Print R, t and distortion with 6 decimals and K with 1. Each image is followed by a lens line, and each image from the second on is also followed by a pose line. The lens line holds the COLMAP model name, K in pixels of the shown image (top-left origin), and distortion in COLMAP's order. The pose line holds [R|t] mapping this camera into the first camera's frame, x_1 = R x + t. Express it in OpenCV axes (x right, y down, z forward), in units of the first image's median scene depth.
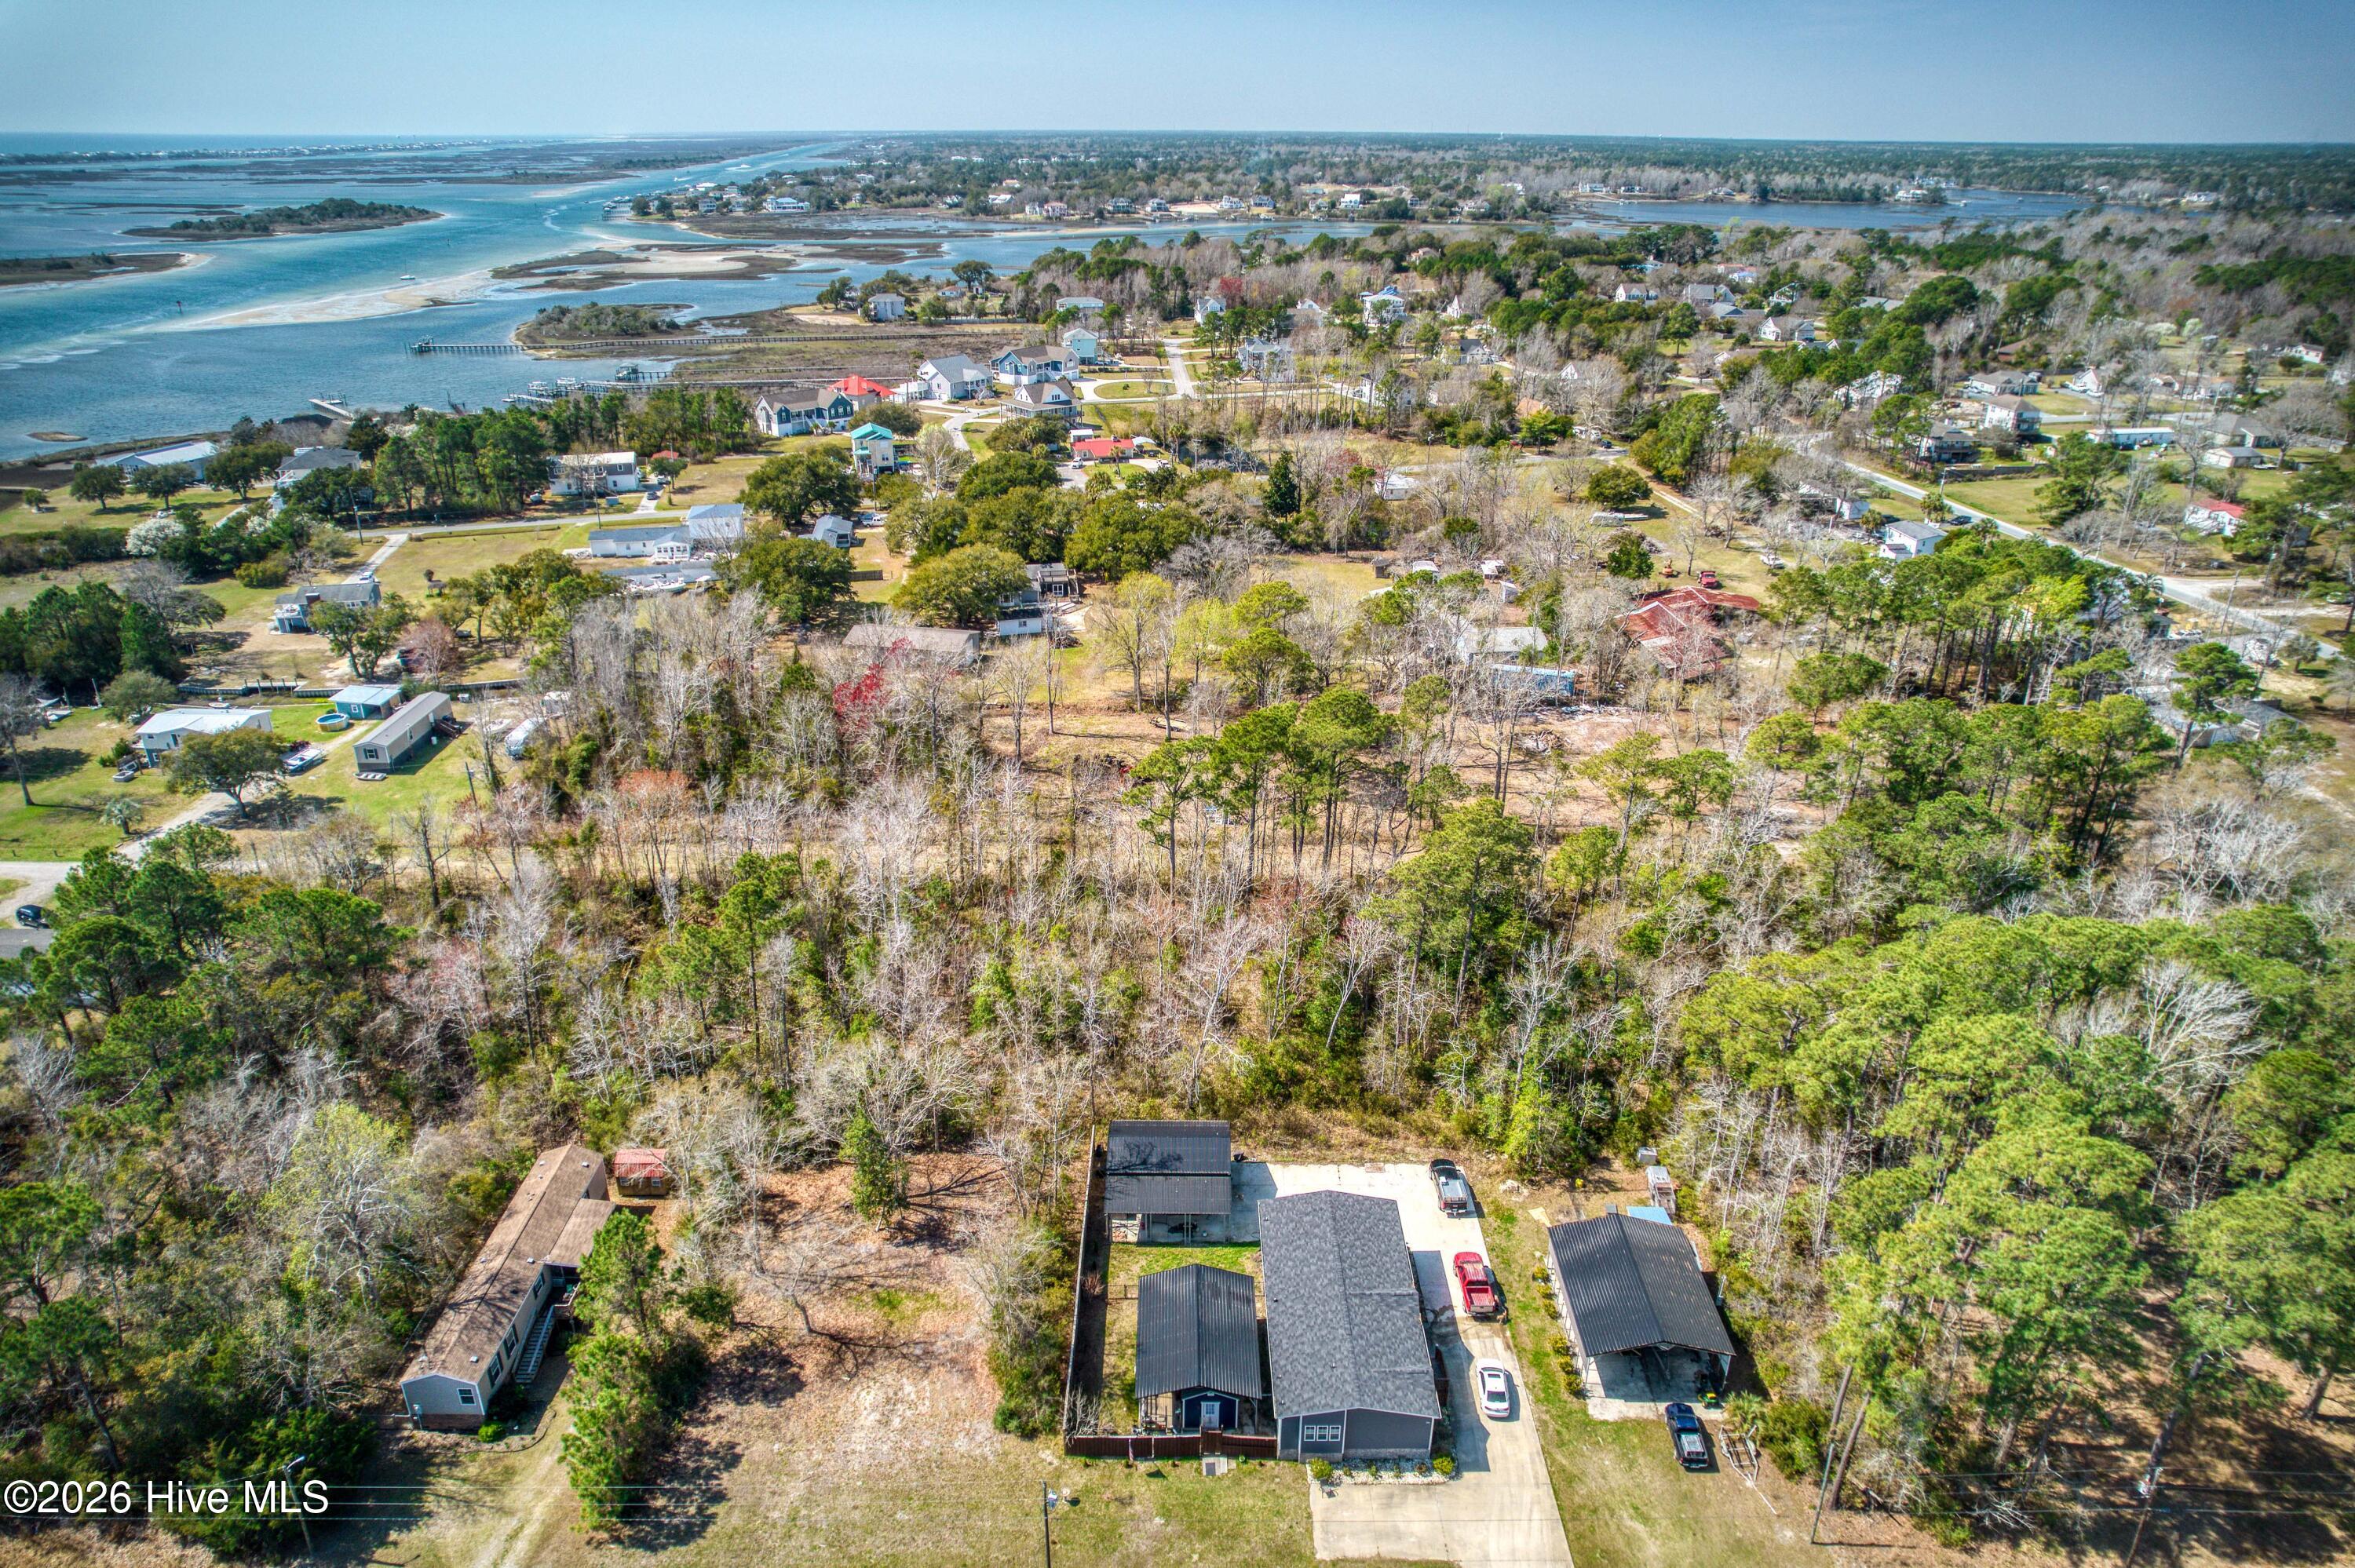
lens RADIAL K [[1509.3, 0, 1182.4], [0, 1509.3, 783.7], [0, 0, 1]] dist [-0.080681, 0.072074]
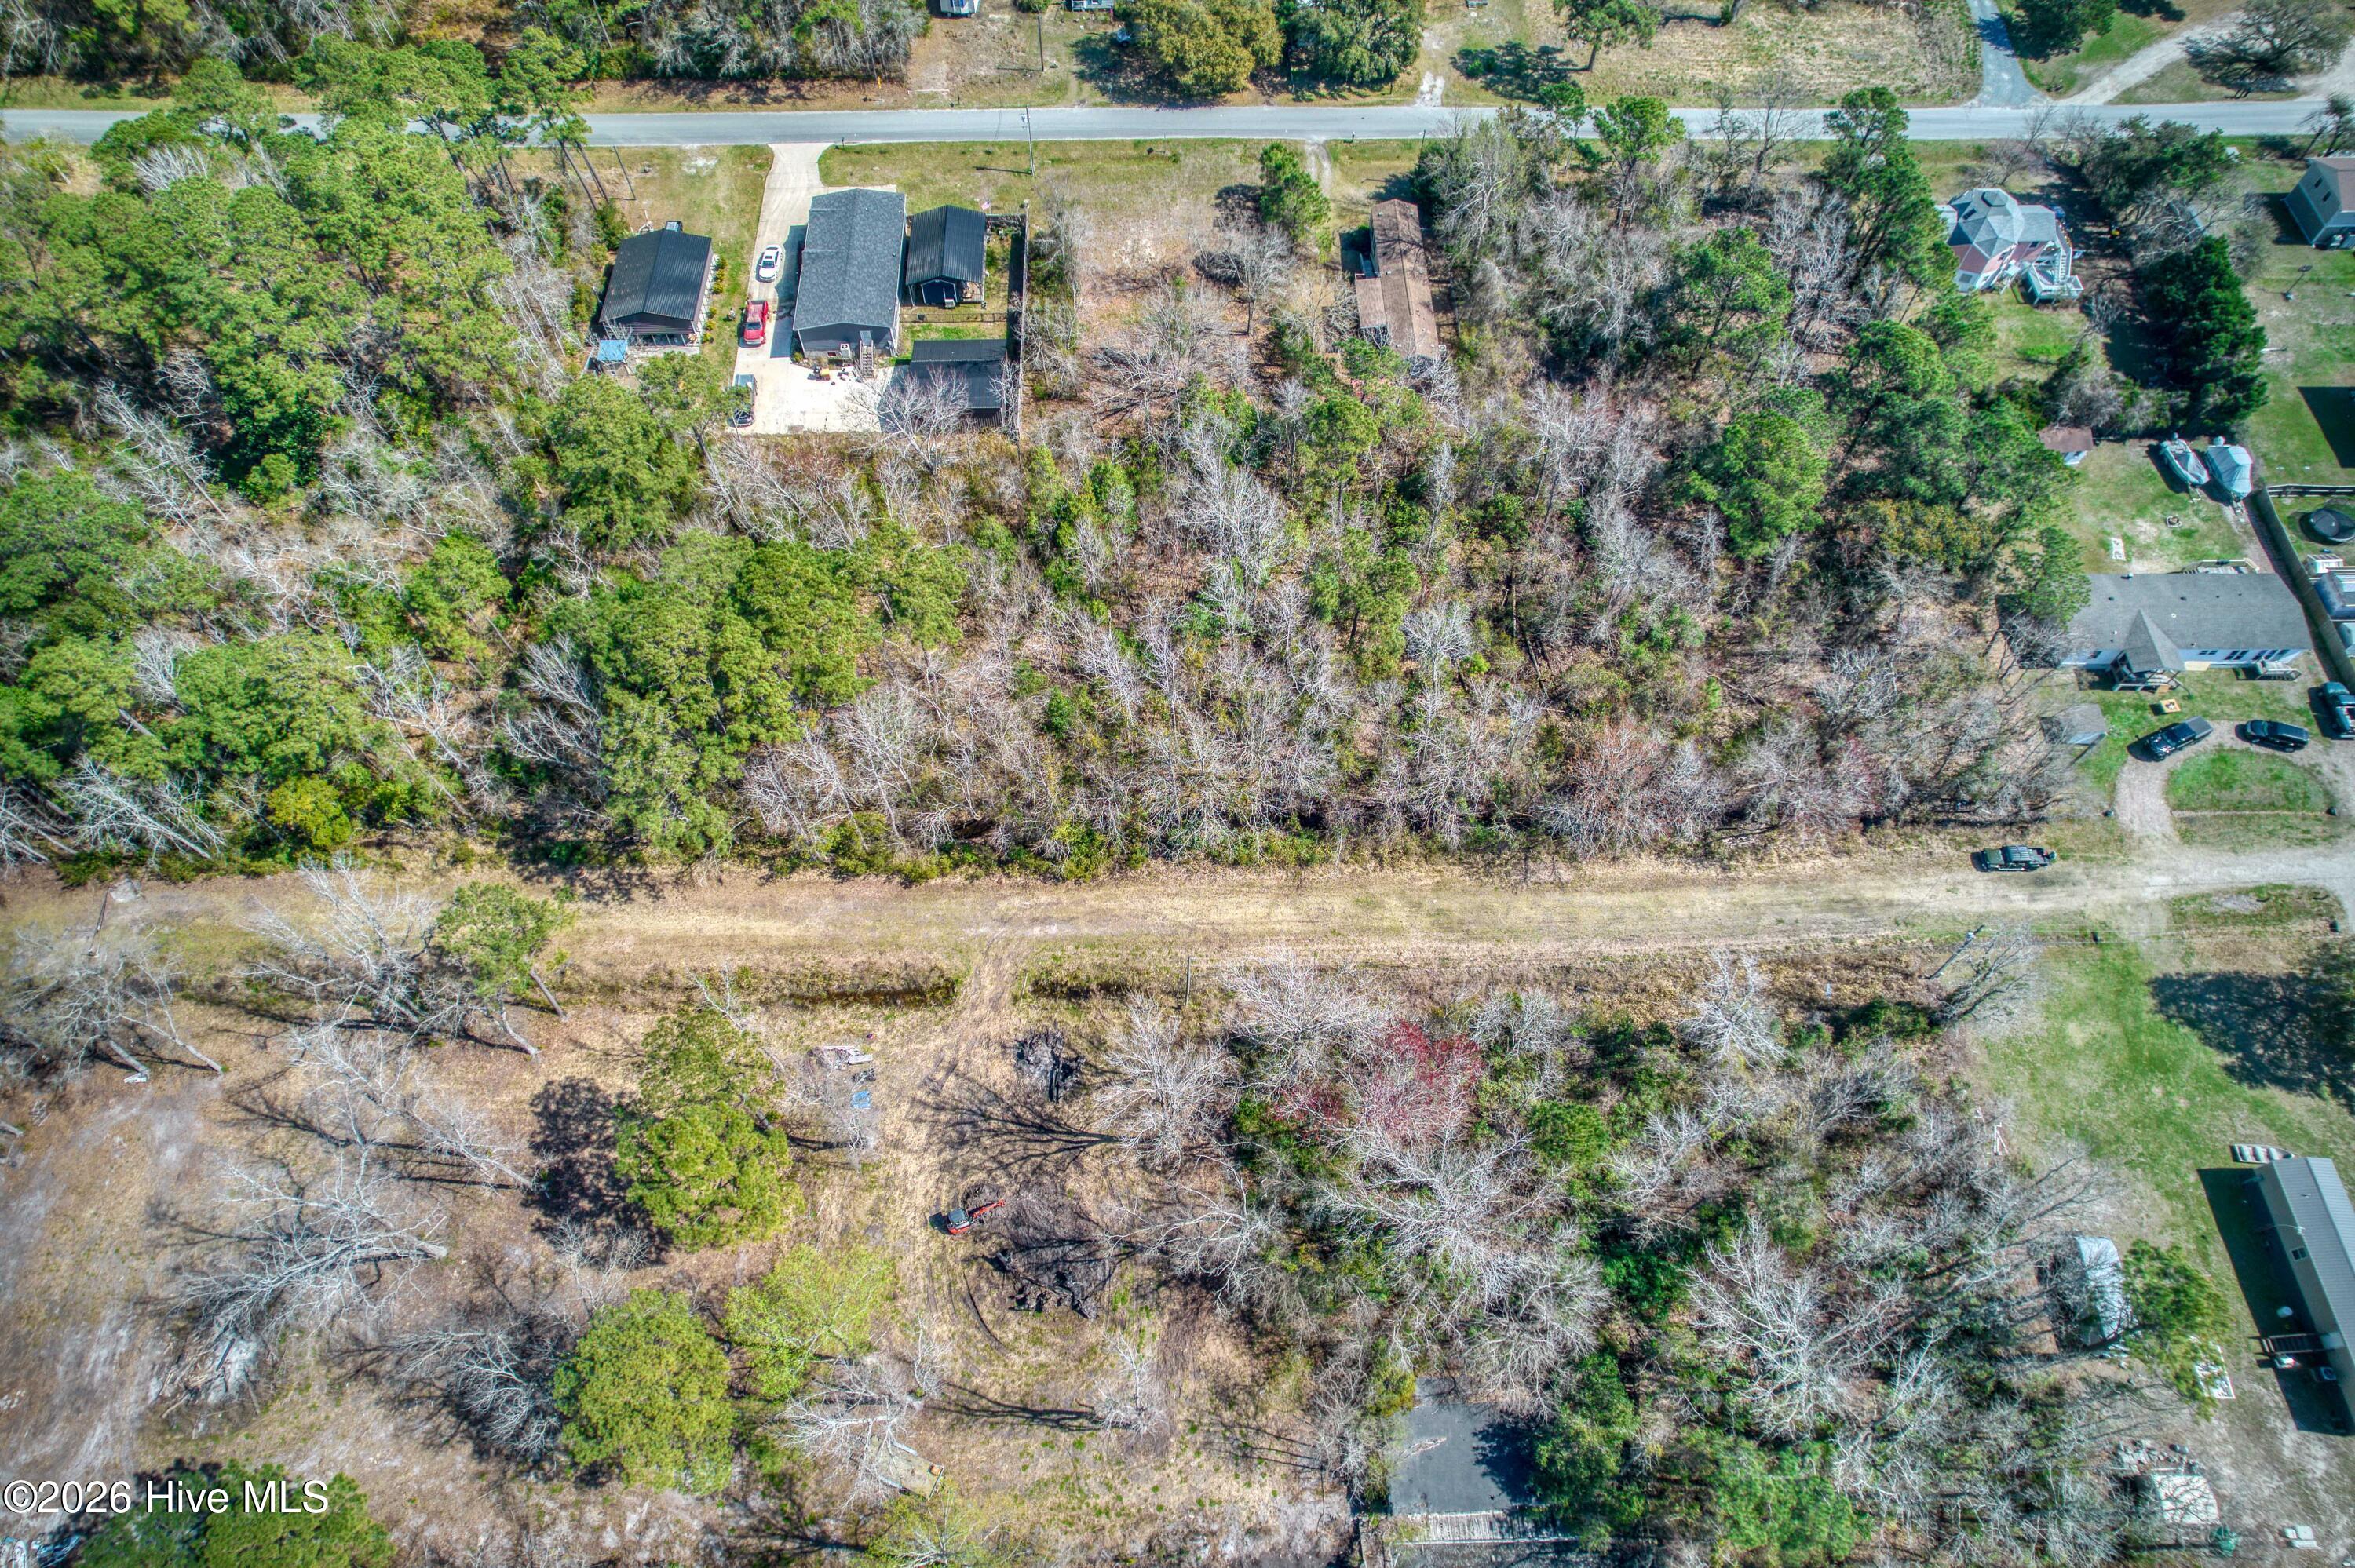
lens RADIAL K [[1509.3, 0, 1181.1], [0, 1509.3, 800.2], [0, 0, 1]] dist [-0.080681, 0.072074]
pose [[-0.999577, 0.022018, -0.019020, -0.069223], [-0.016651, 0.103177, 0.994524, -0.406720], [0.023860, 0.994419, -0.102767, 0.610622]]
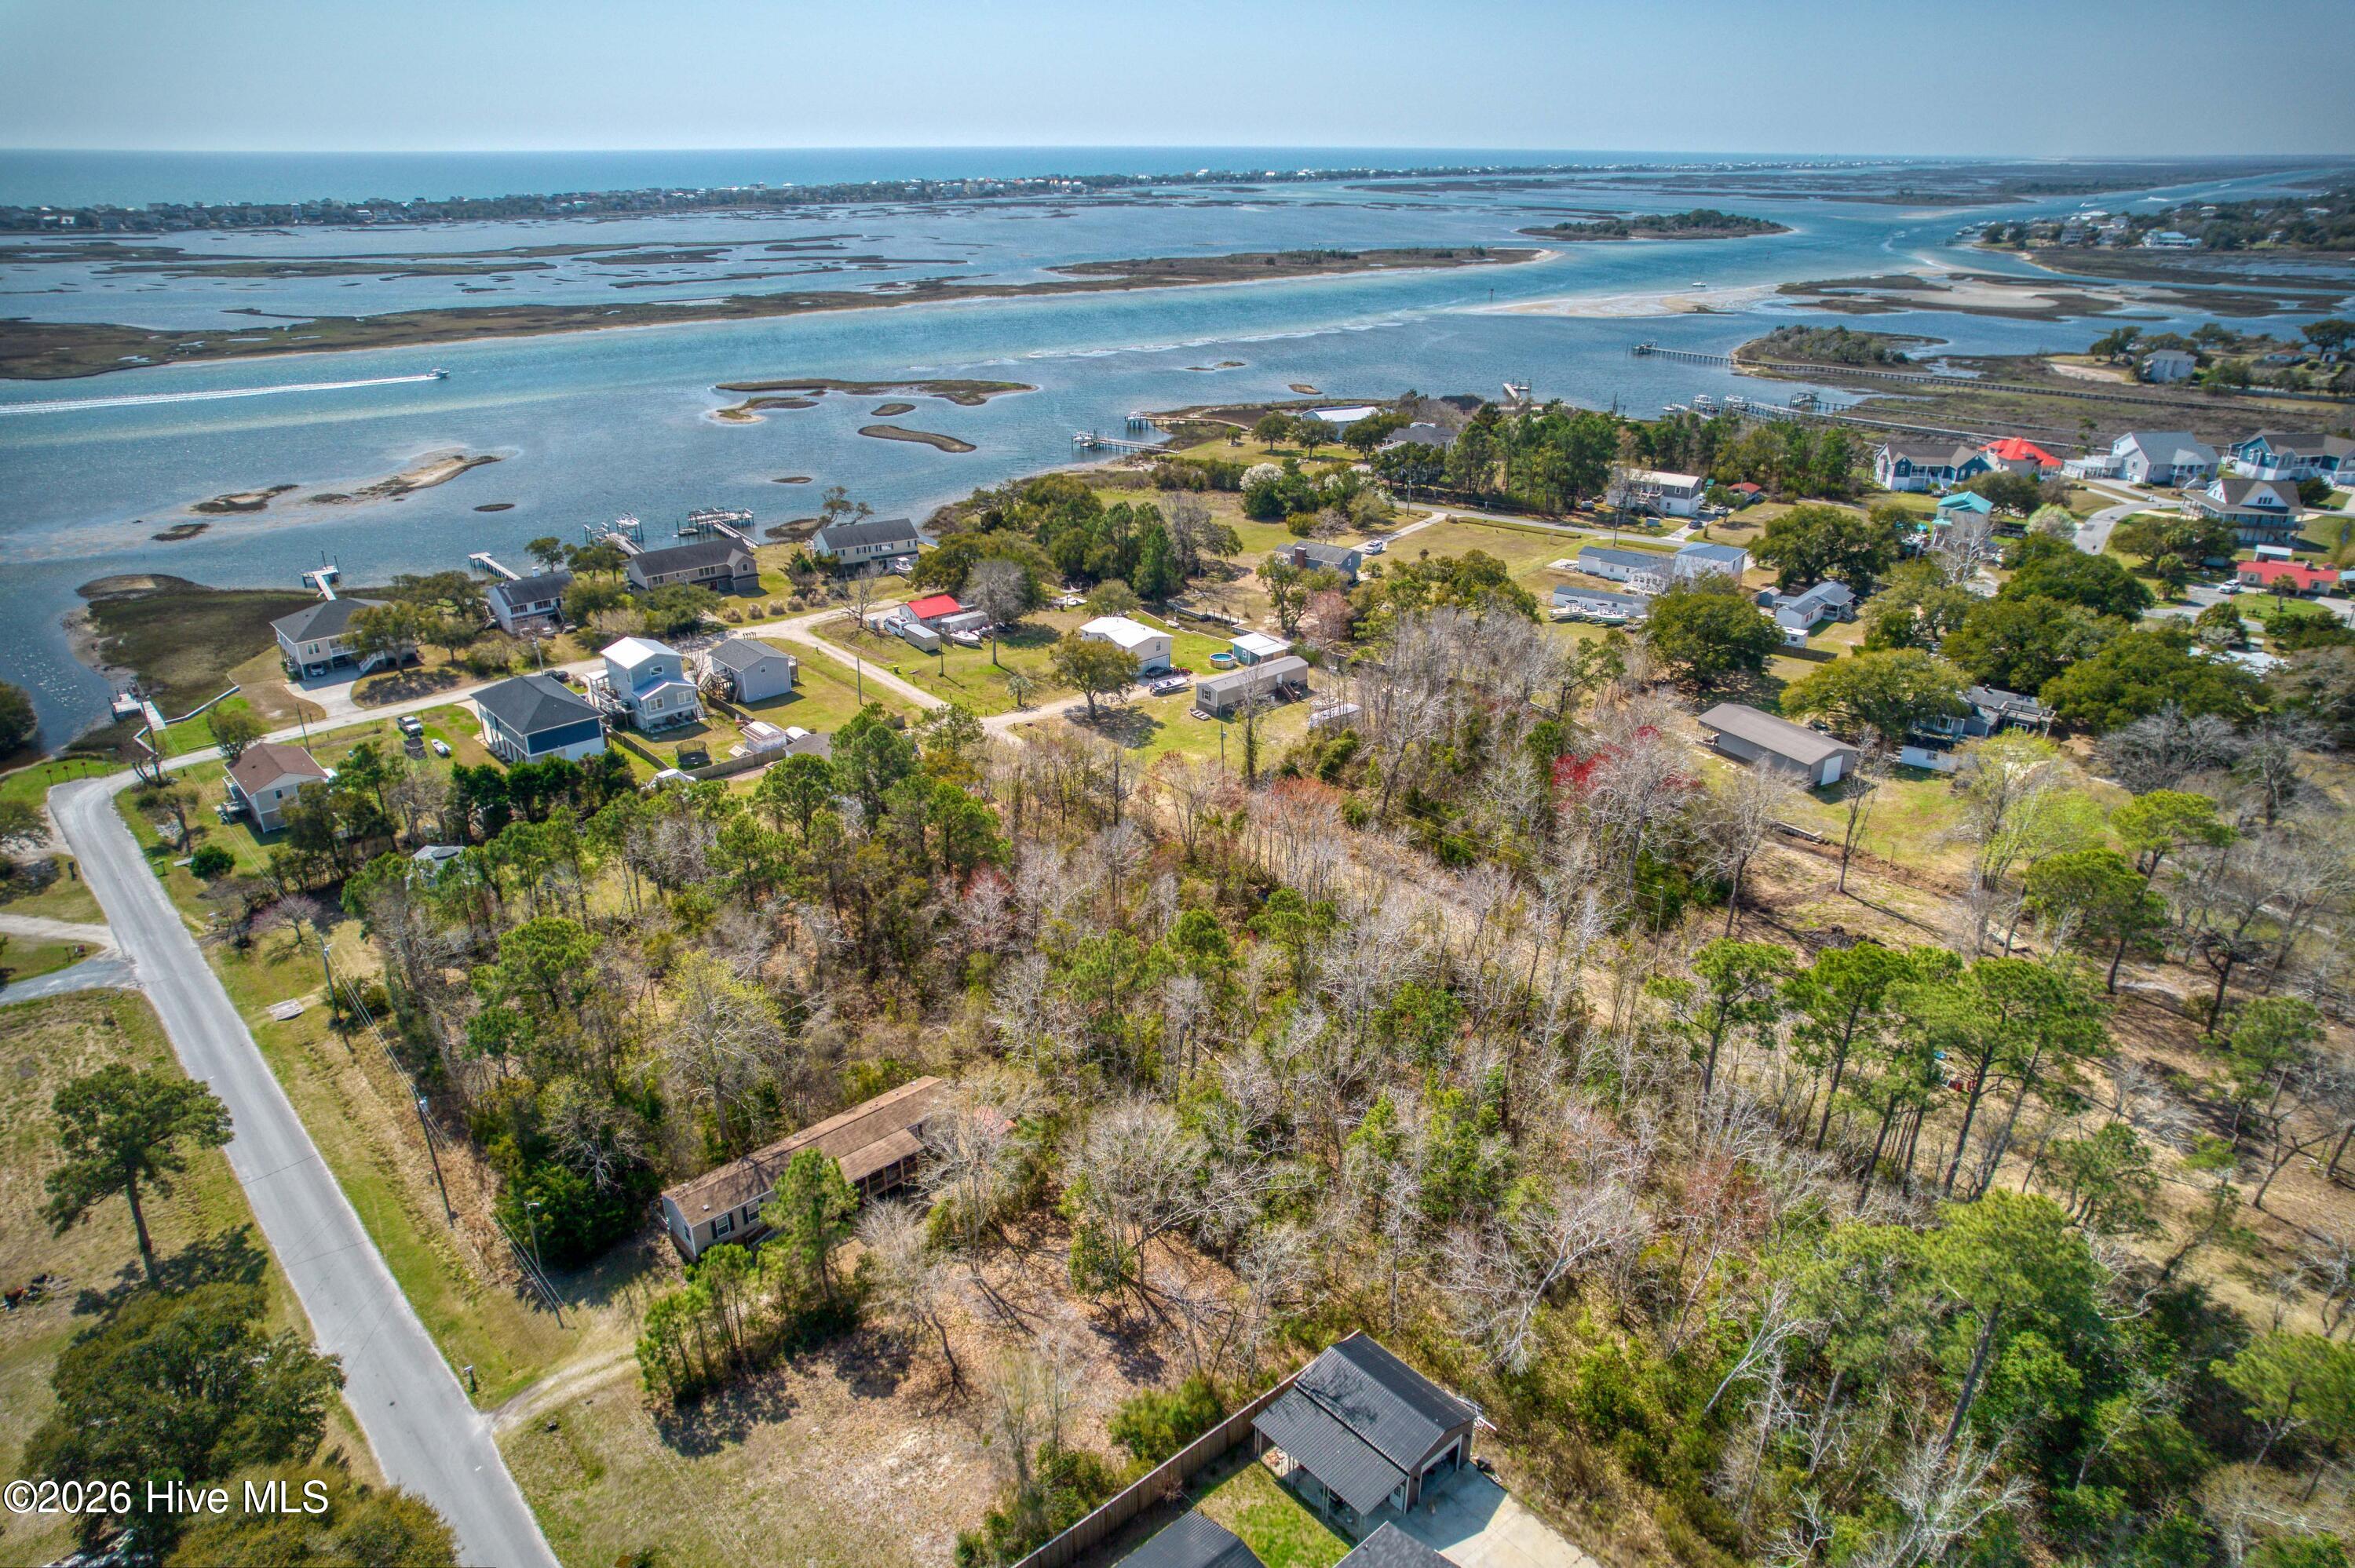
lens RADIAL K [[1509.3, 0, 1180.9], [0, 1509.3, 797.7], [0, 0, 1]] dist [-0.080681, 0.072074]
pose [[0.669099, 0.298002, -0.680810, 0.149090], [-0.300359, 0.946368, 0.119050, -0.050462], [0.679773, 0.124831, 0.722721, 0.128559]]
